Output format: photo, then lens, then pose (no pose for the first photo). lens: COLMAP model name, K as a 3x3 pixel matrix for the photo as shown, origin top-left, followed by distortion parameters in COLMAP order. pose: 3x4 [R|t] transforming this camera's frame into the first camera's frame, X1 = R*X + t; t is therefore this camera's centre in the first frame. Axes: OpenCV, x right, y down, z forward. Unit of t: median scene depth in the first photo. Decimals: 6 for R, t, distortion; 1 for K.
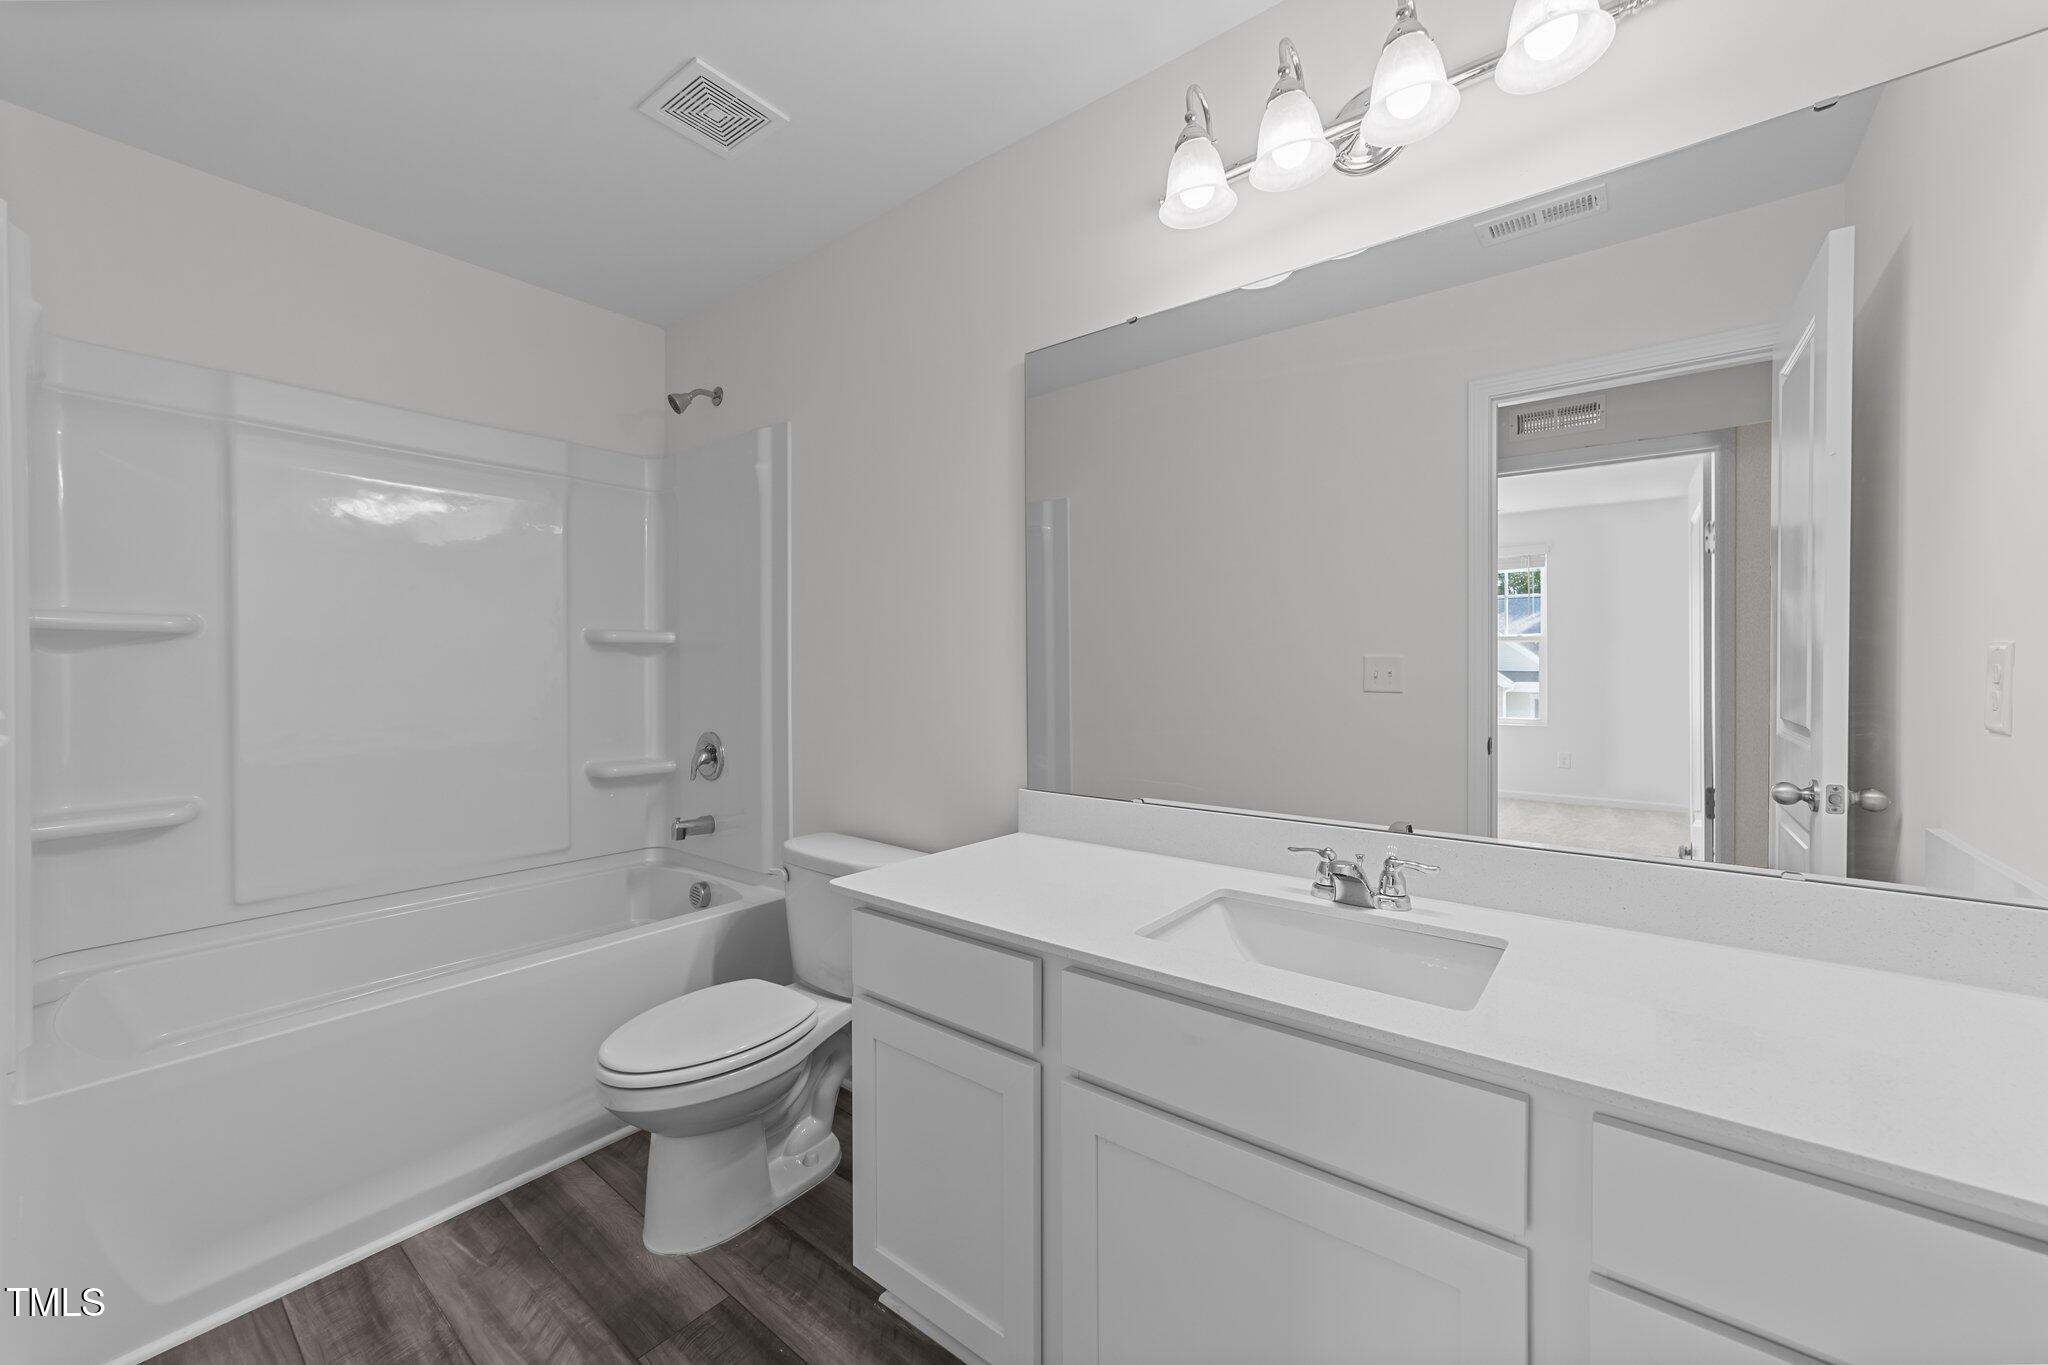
lens RADIAL K [[795.8, 0, 1014.8], [0, 795.8, 680.8], [0, 0, 1]] dist [-0.011449, 0.006078]
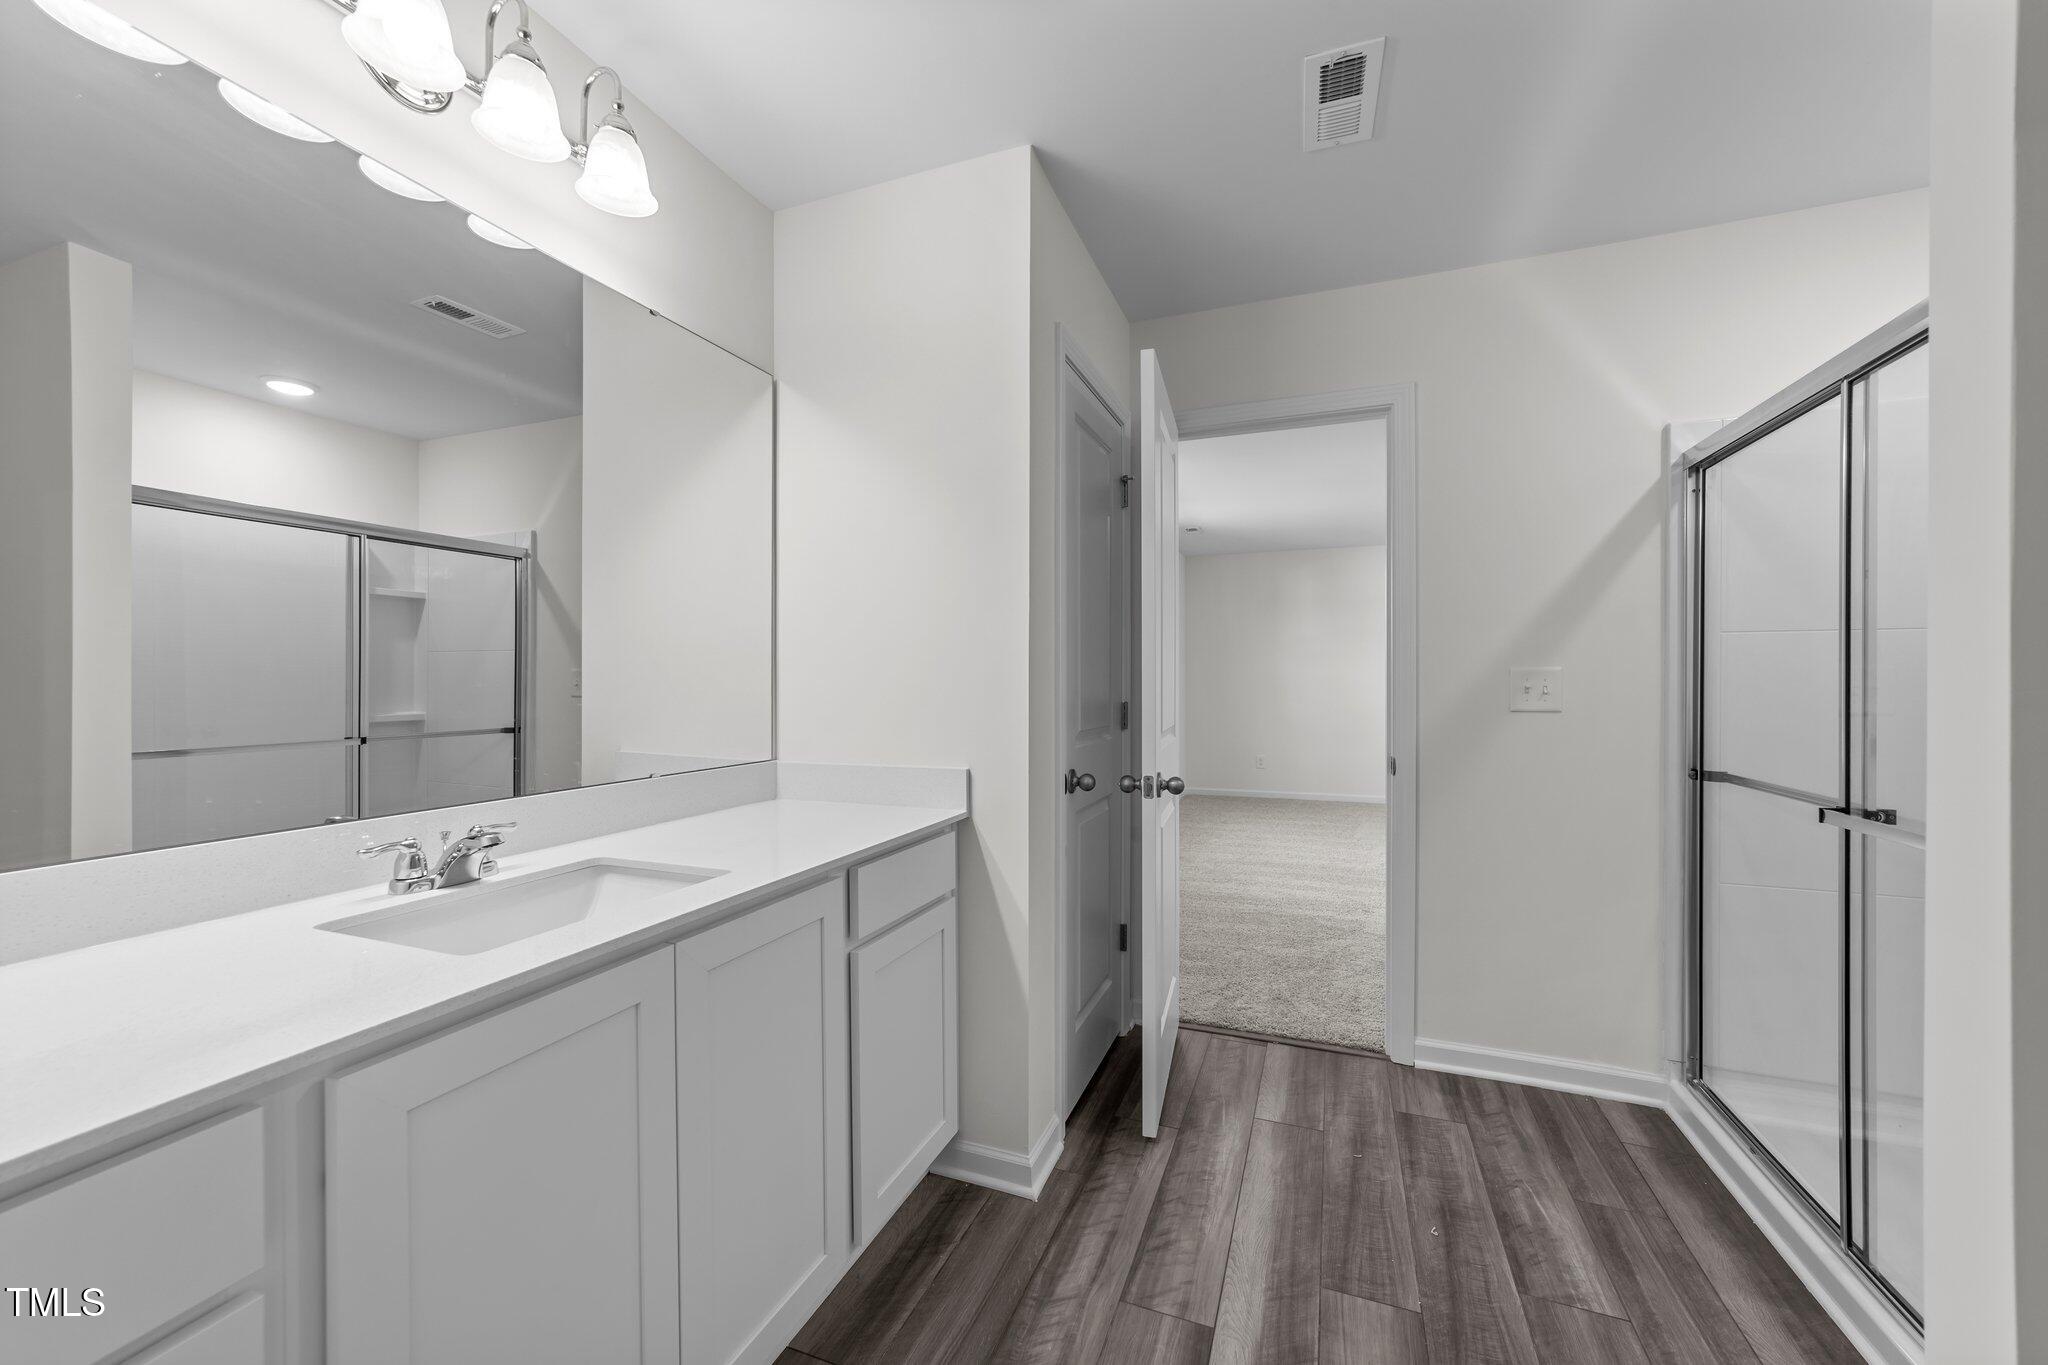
lens RADIAL K [[795.8, 0, 1017.1], [0, 795.8, 678.6], [0, 0, 1]] dist [-0.011449, 0.006078]
pose [[-0.299771, -0.007051, 0.953985, -1.096371], [-0.002776, 0.999975, 0.006519, 0.030359], [-0.954007, -0.000694, -0.299783, 0.979997]]
